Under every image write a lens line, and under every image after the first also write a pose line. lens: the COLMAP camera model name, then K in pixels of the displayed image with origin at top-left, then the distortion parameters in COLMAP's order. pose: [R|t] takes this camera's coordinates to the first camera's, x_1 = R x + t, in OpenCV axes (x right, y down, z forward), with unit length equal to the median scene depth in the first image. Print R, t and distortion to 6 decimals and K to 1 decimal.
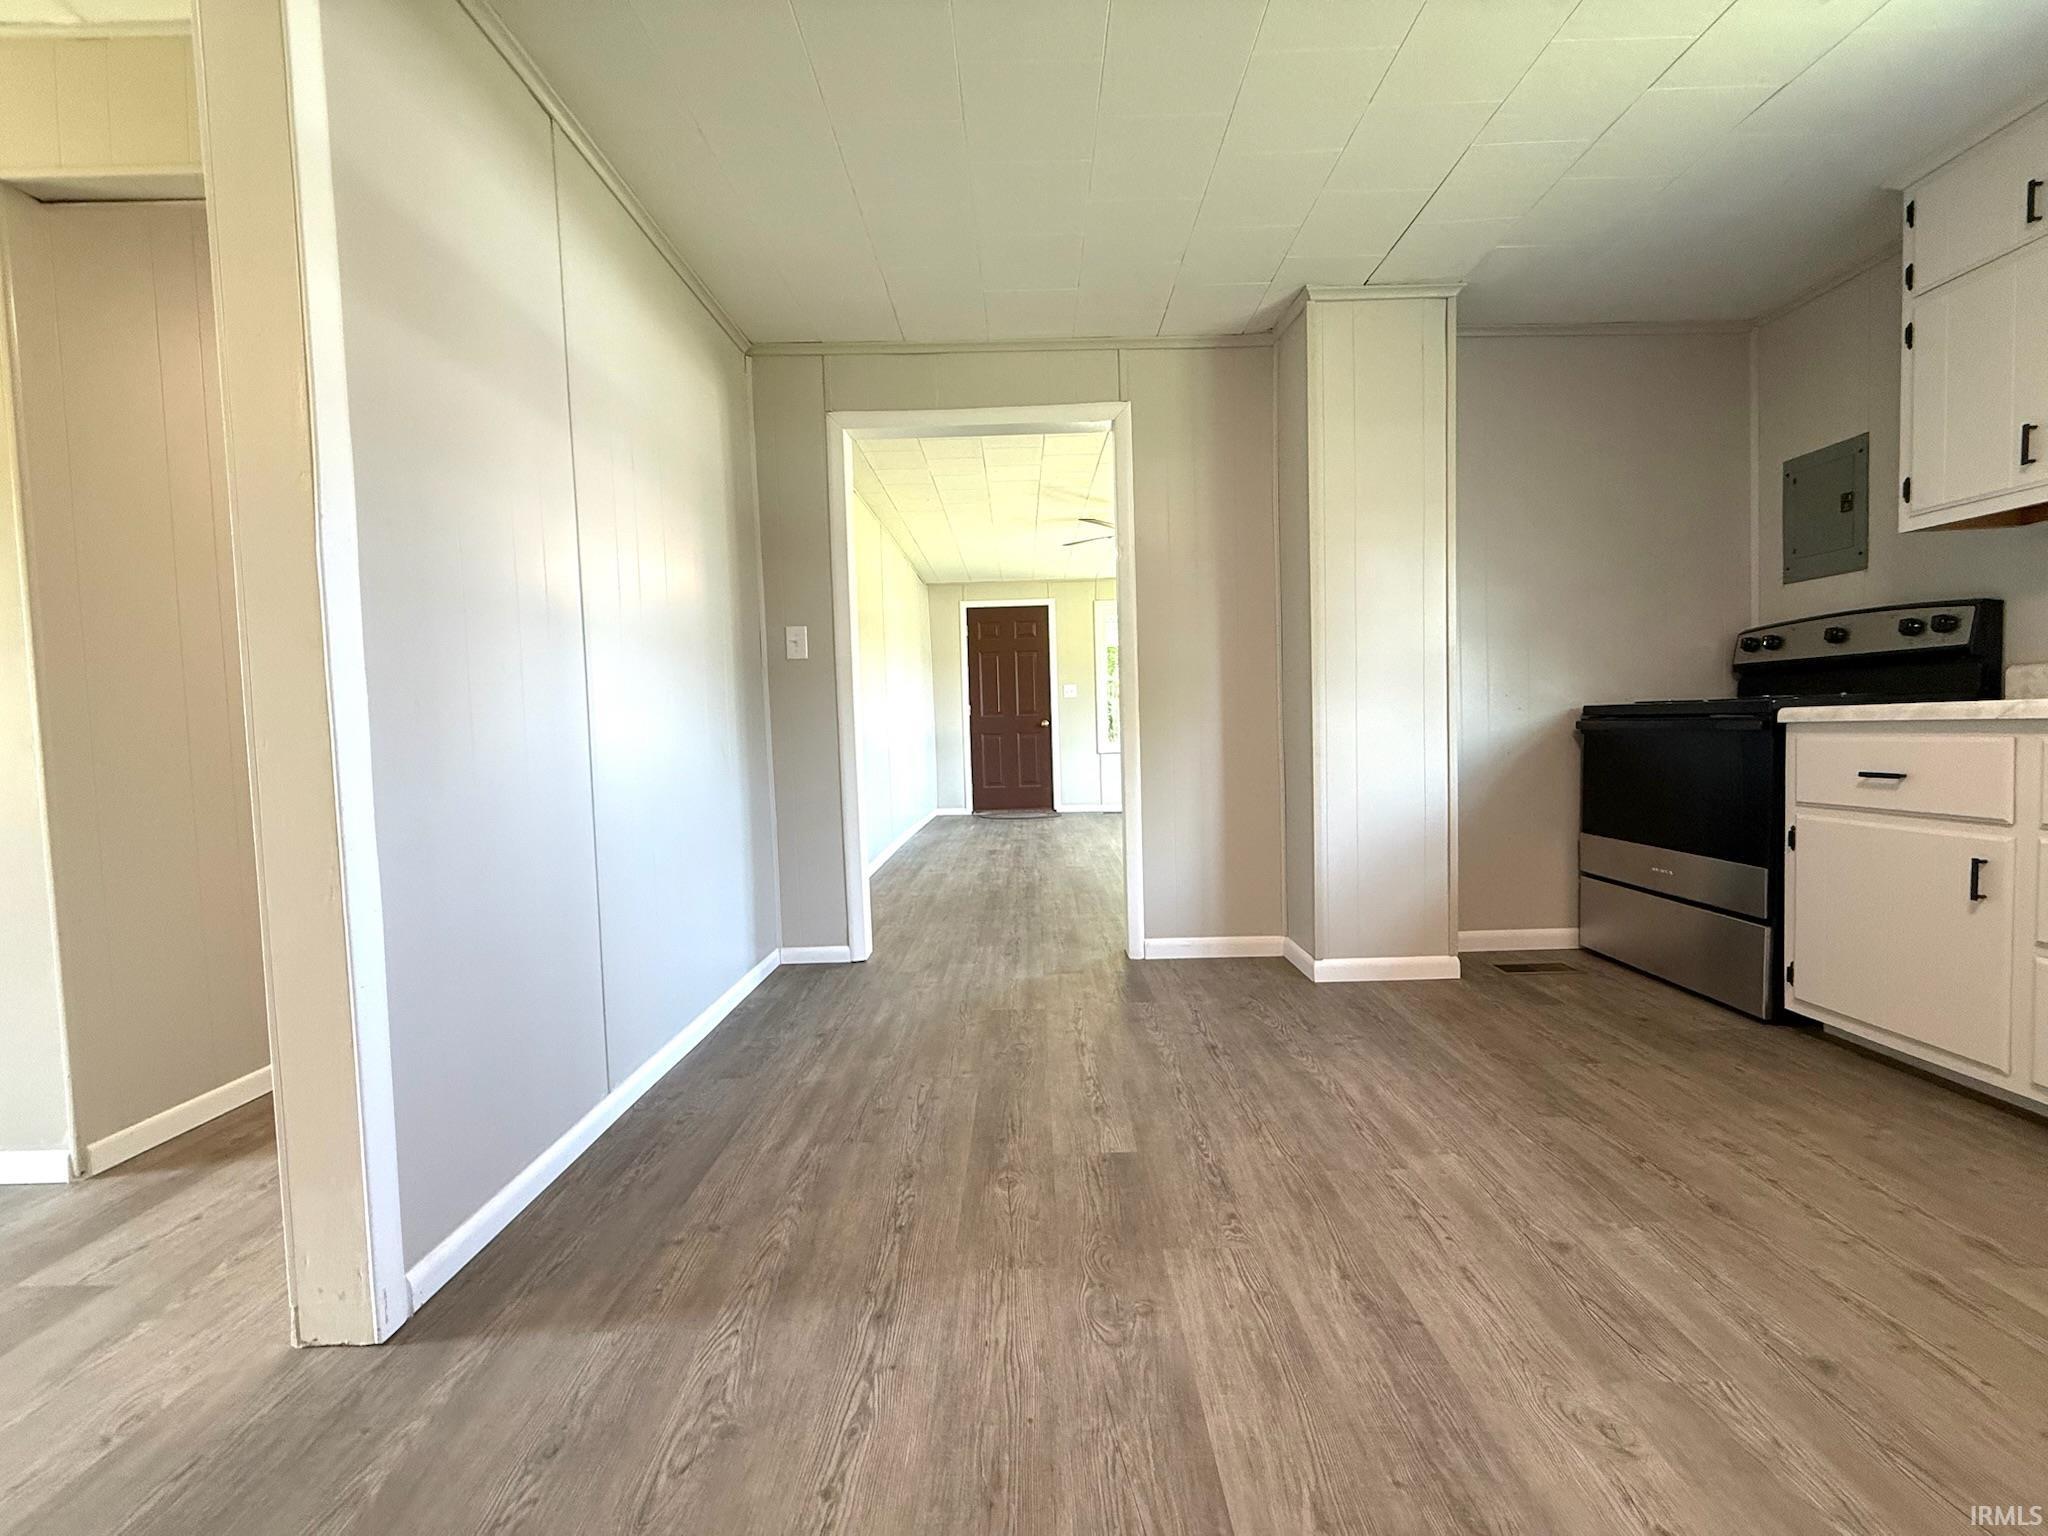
lens RADIAL K [[814.3, 0, 1015.0], [0, 814.3, 766.8], [0, 0, 1]] dist [0.001251, -0.000237]
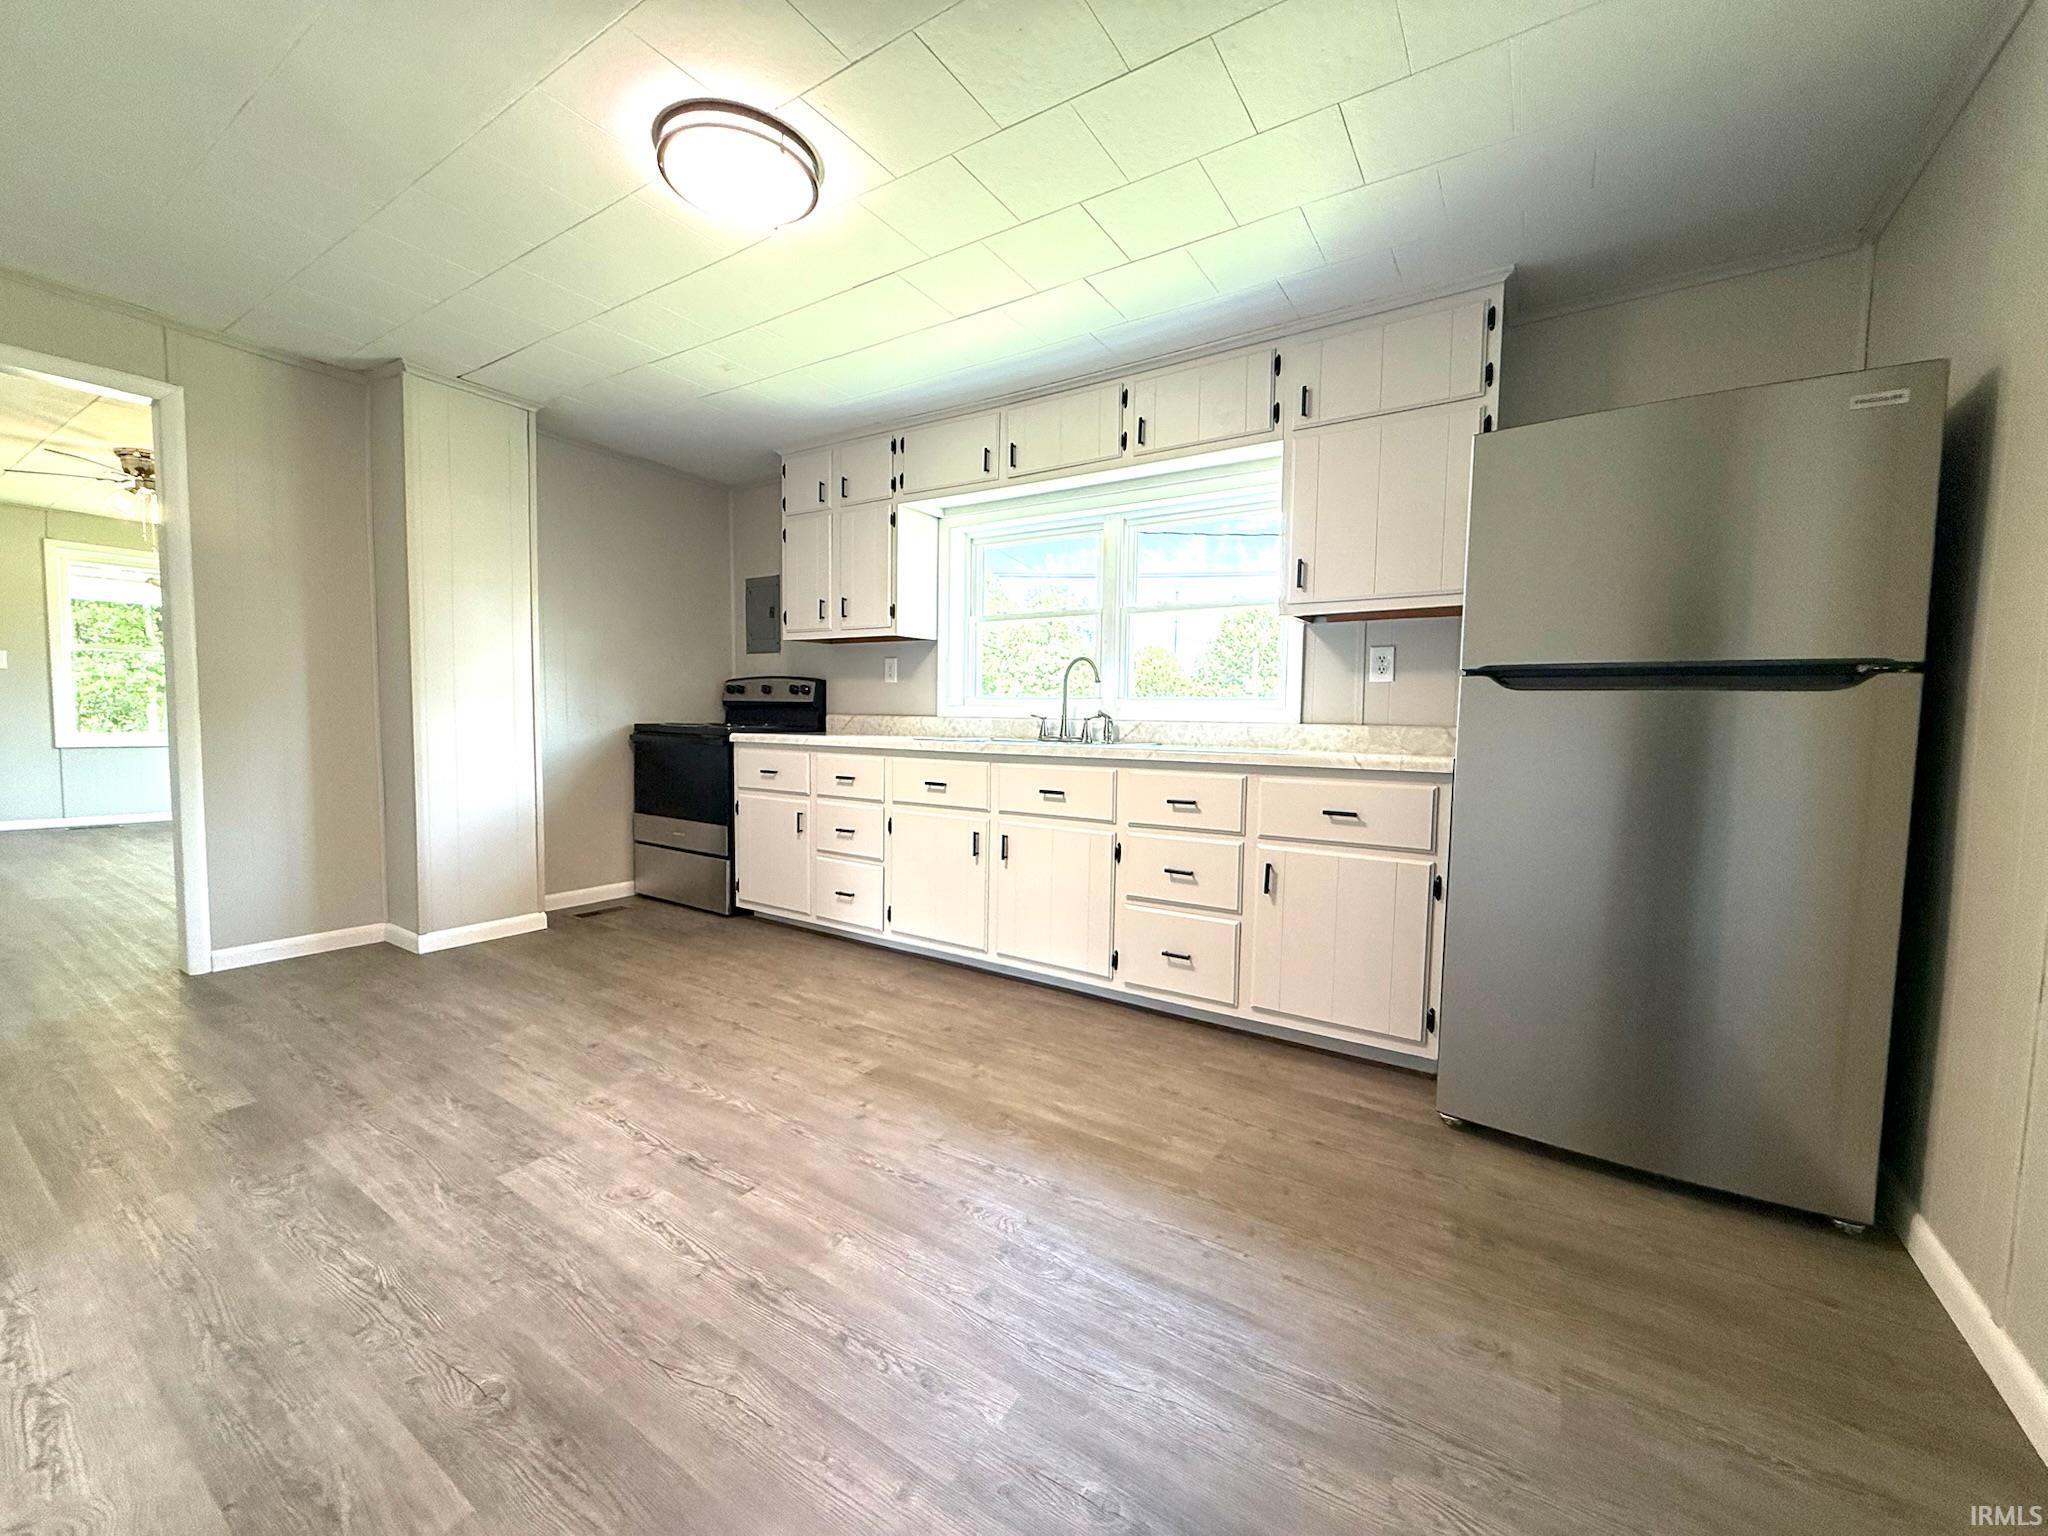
lens RADIAL K [[814.3, 0, 1020.7], [0, 814.3, 771.1], [0, 0, 1]] dist [0.001251, -0.000237]
pose [[0.534712, -0.017274, 0.844858, -0.194339], [0.003859, 0.999831, 0.018000, -0.020193], [-0.845025, -0.006365, 0.534688, -0.444232]]
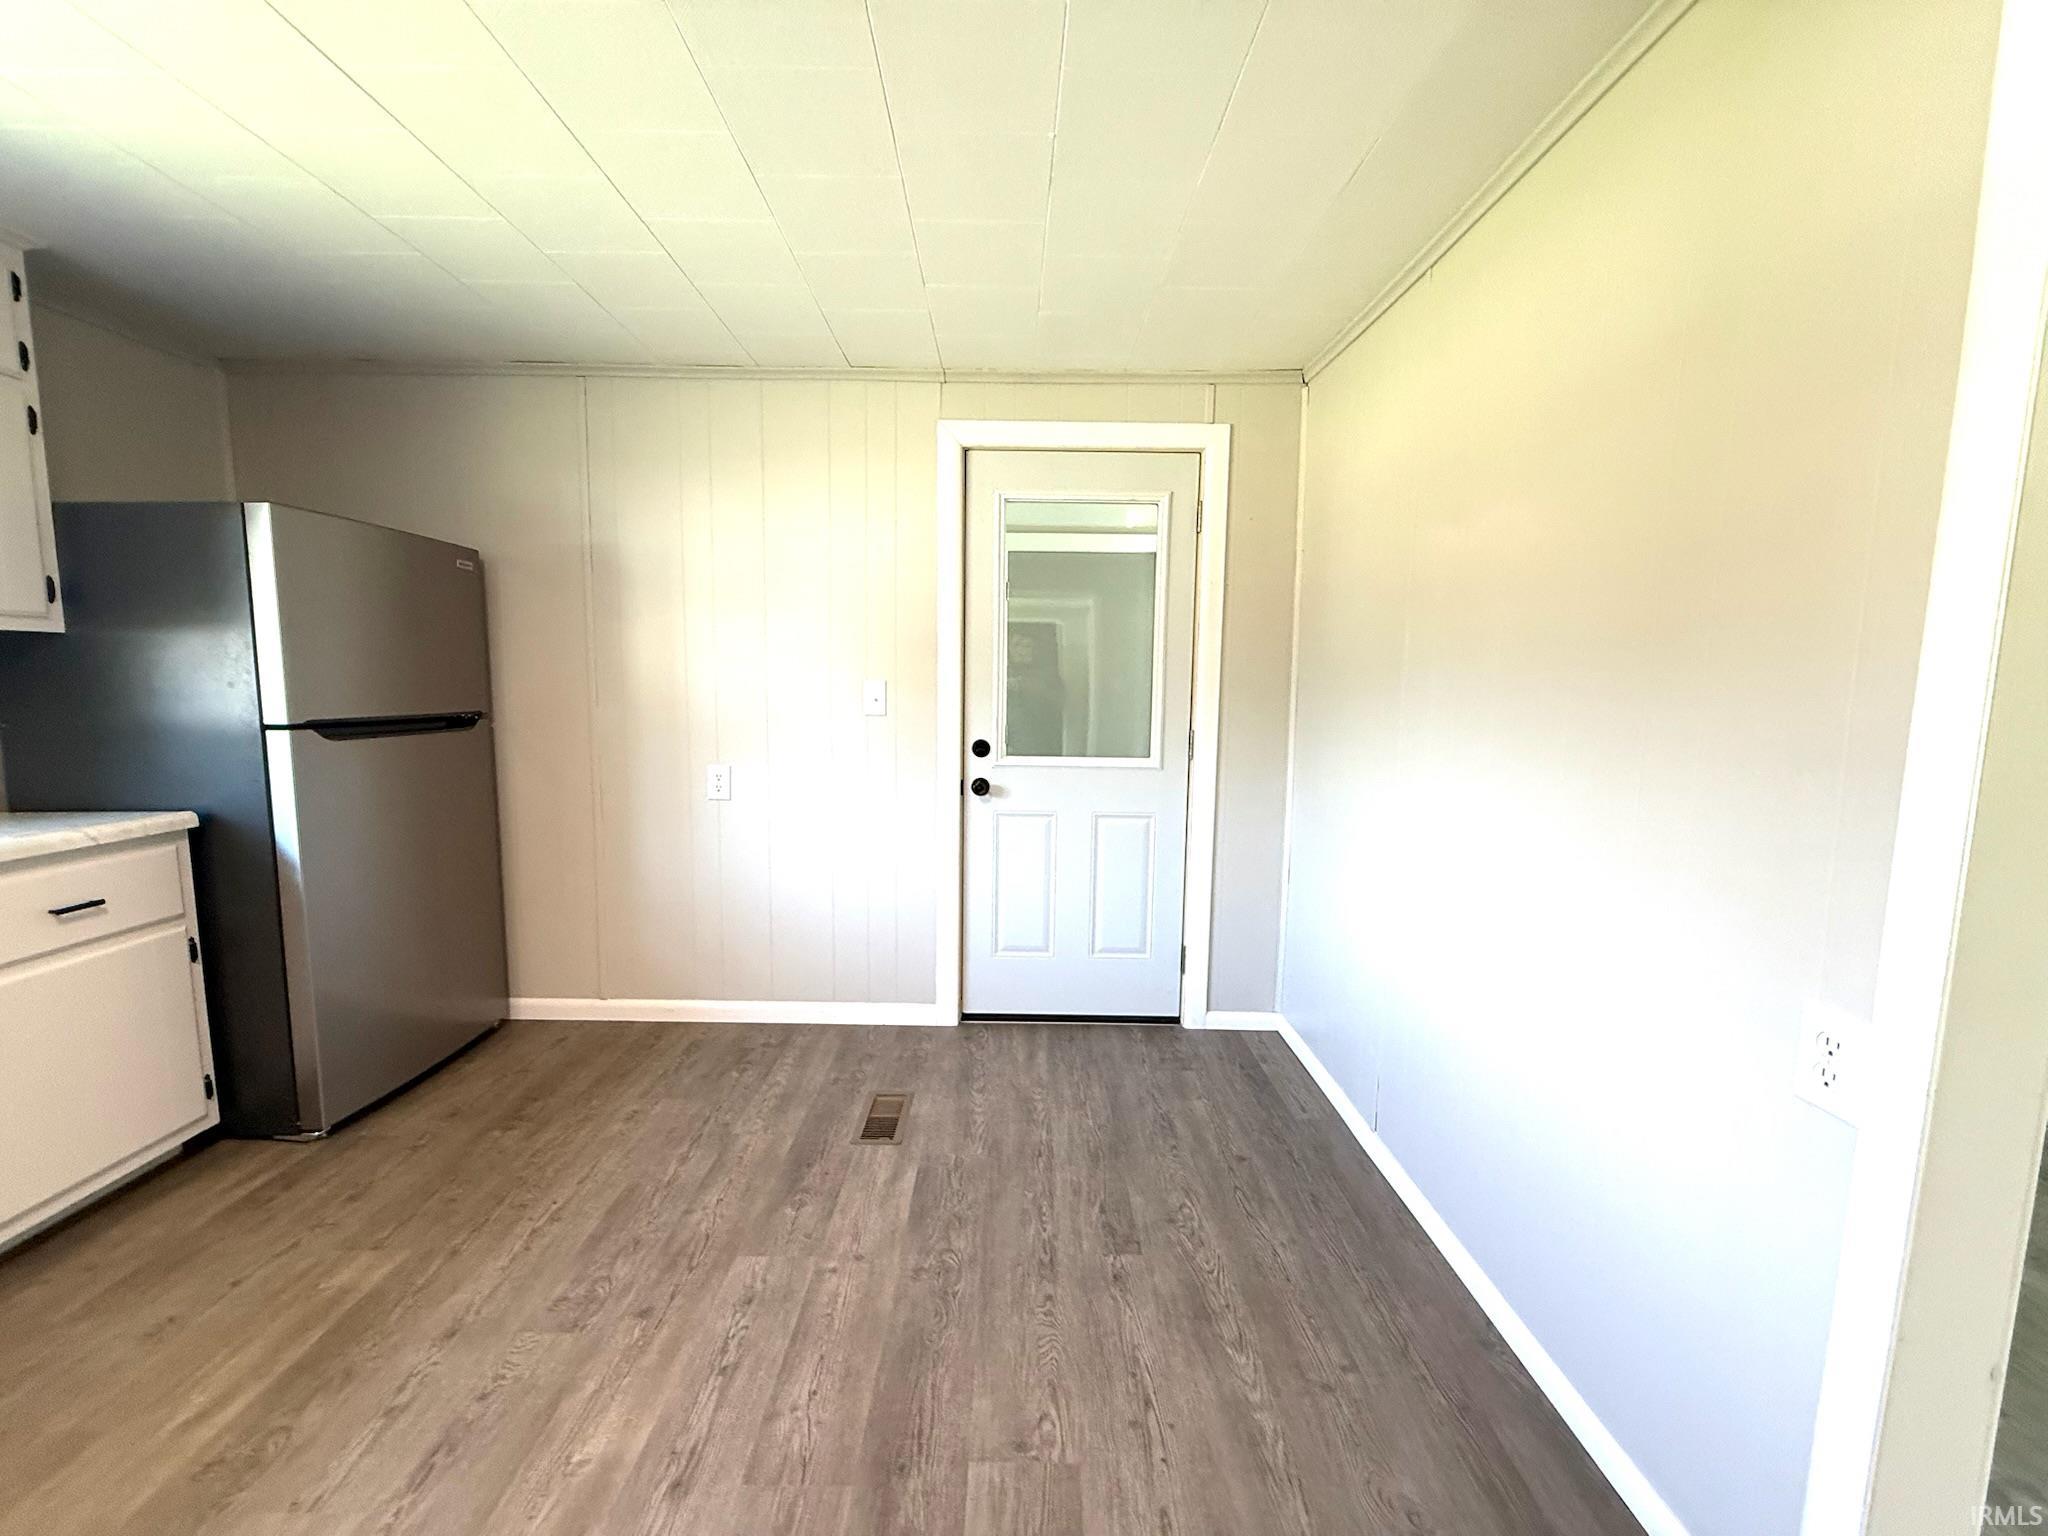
lens RADIAL K [[814.3, 0, 1015.0], [0, 814.3, 769.2], [0, 0, 1]] dist [0.001251, -0.000237]
pose [[-0.999652, 0.021015, -0.015941, -0.011895], [0.018381, 0.988451, 0.150424, -0.186875], [0.018918, 0.150078, -0.988493, 0.574024]]
